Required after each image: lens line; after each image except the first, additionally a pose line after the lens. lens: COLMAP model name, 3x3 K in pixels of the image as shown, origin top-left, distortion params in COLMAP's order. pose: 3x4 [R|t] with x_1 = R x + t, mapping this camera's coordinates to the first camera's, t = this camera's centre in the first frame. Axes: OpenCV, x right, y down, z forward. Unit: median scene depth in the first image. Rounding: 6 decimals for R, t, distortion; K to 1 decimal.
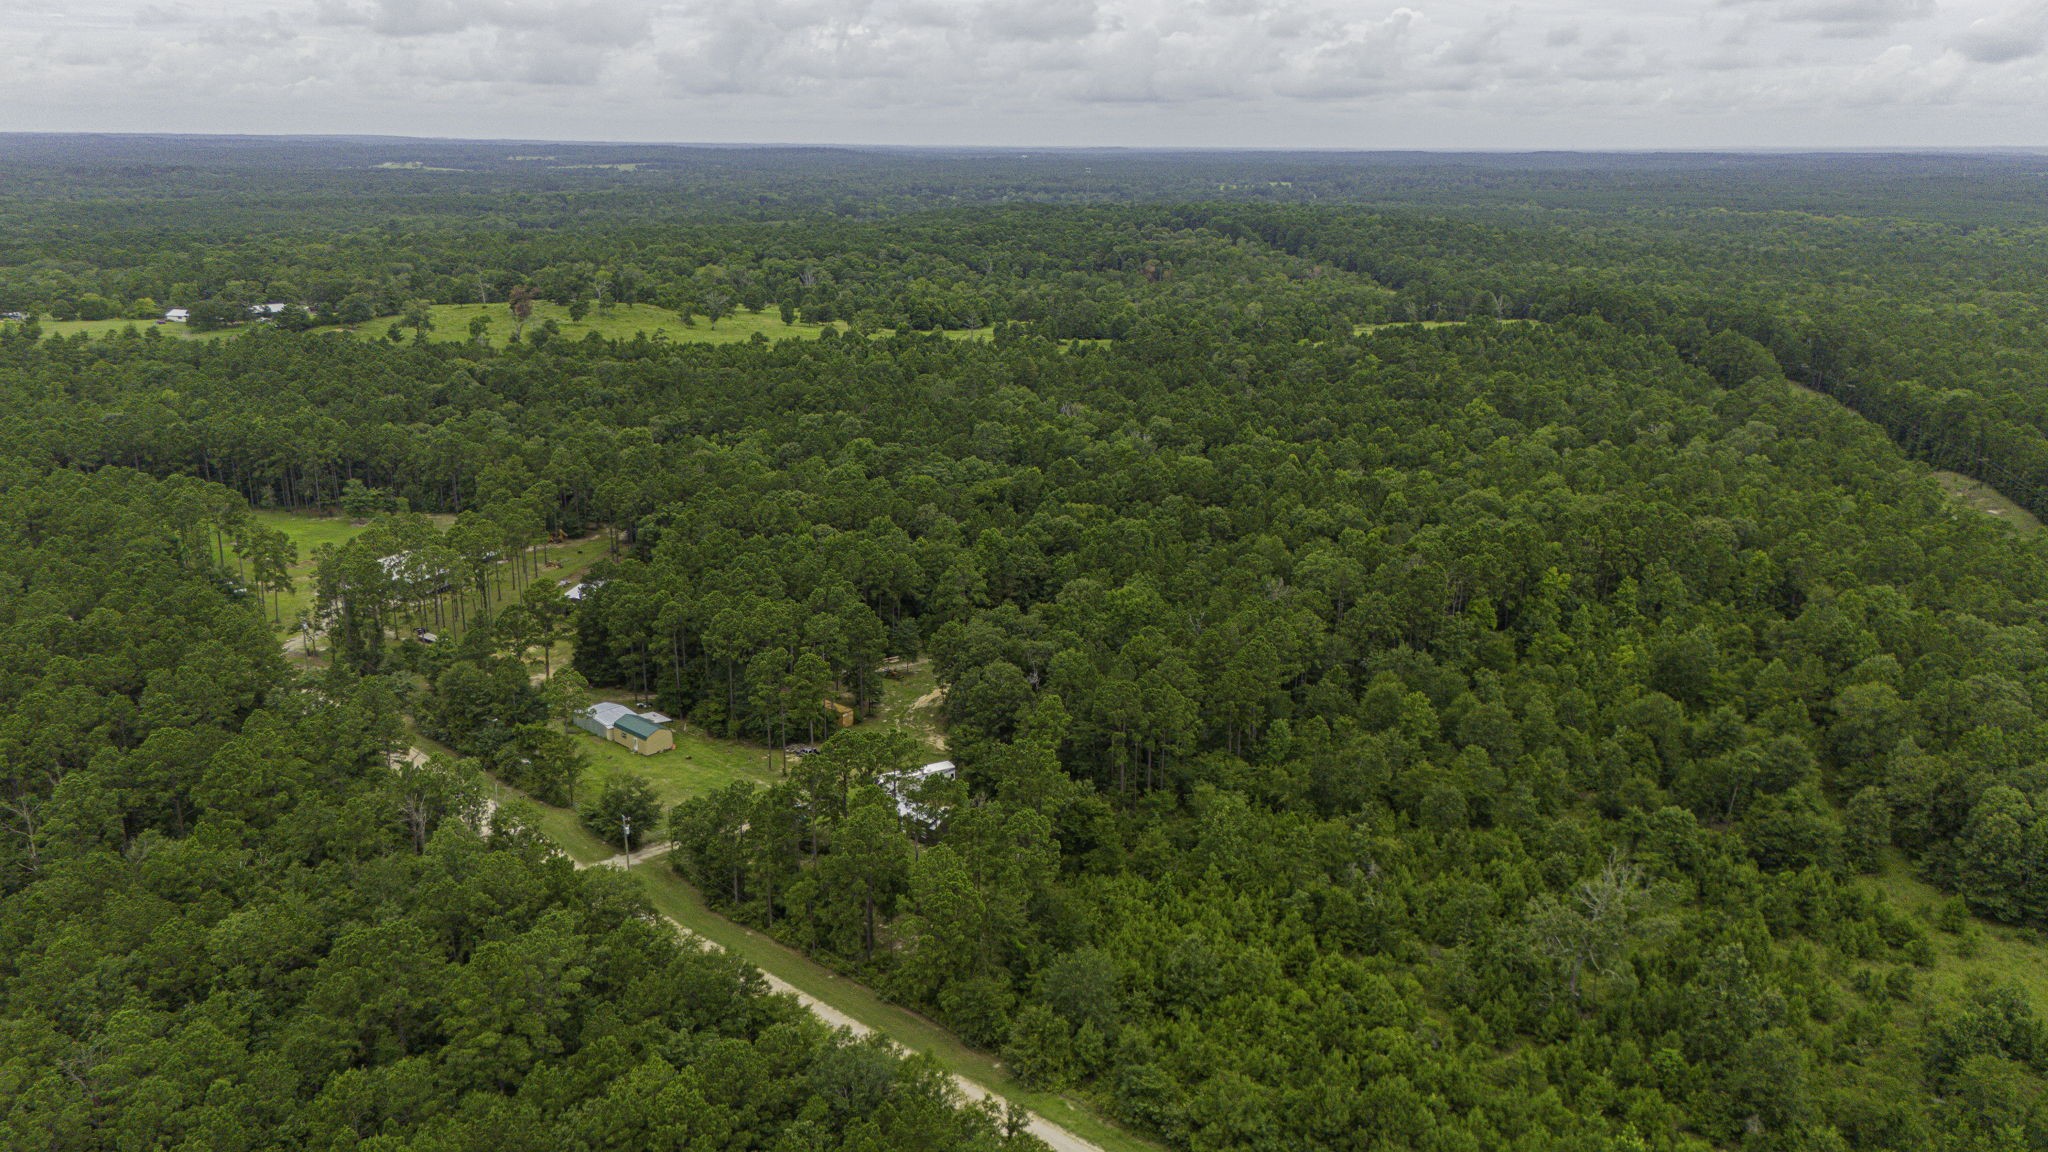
lens RADIAL K [[1461.0, 0, 1023.1], [0, 1461.0, 584.1], [0, 0, 1]] dist [0.022982, -0.024774]
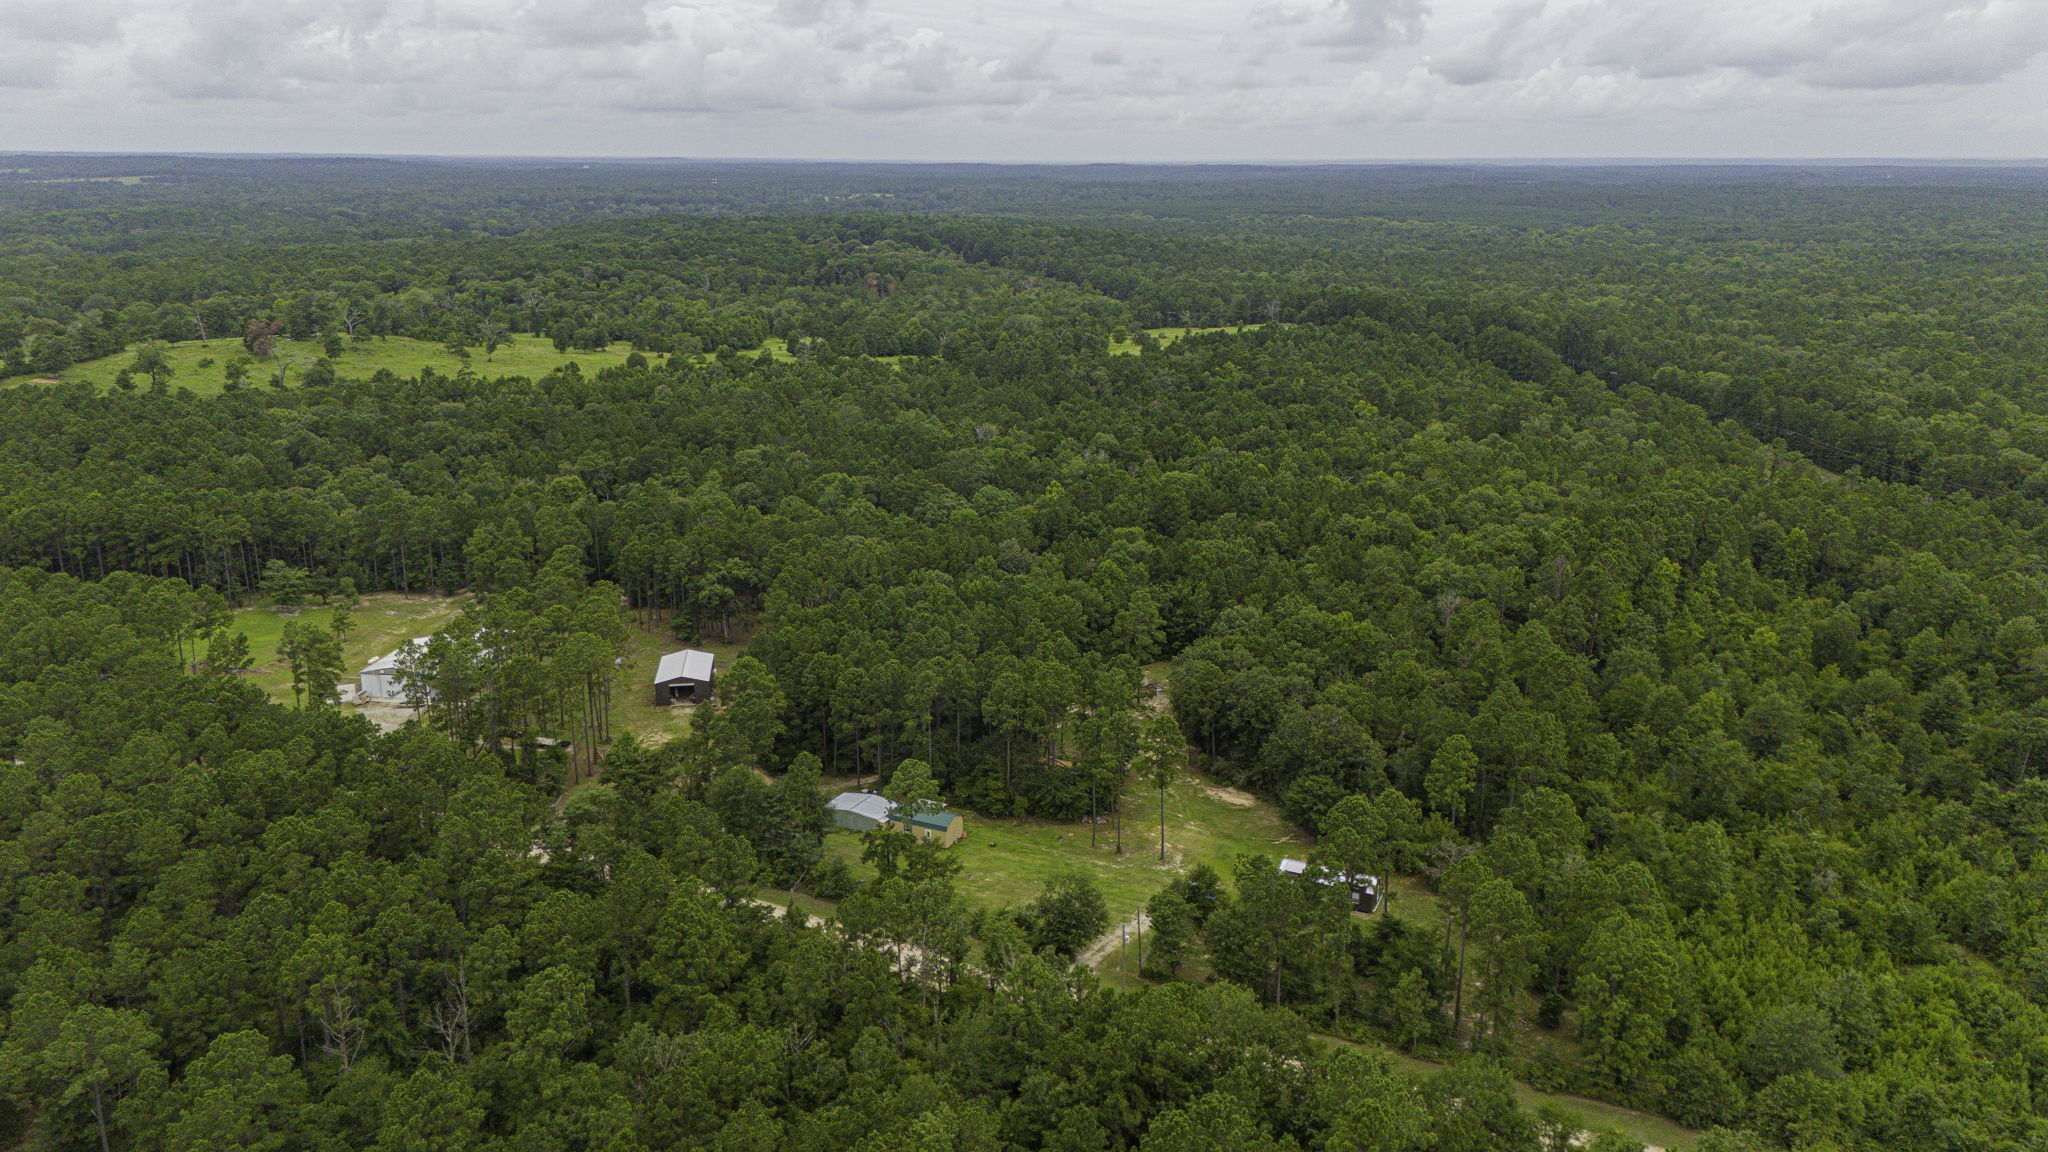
lens RADIAL K [[1461.0, 0, 1024.7], [0, 1461.0, 570.3], [0, 0, 1]] dist [0.022982, -0.024774]
pose [[0.957008, -0.078909, 0.279121, -0.106530], [0.083273, 0.996520, -0.003792, -0.010277], [-0.277851, 0.026872, 0.960248, 0.031854]]
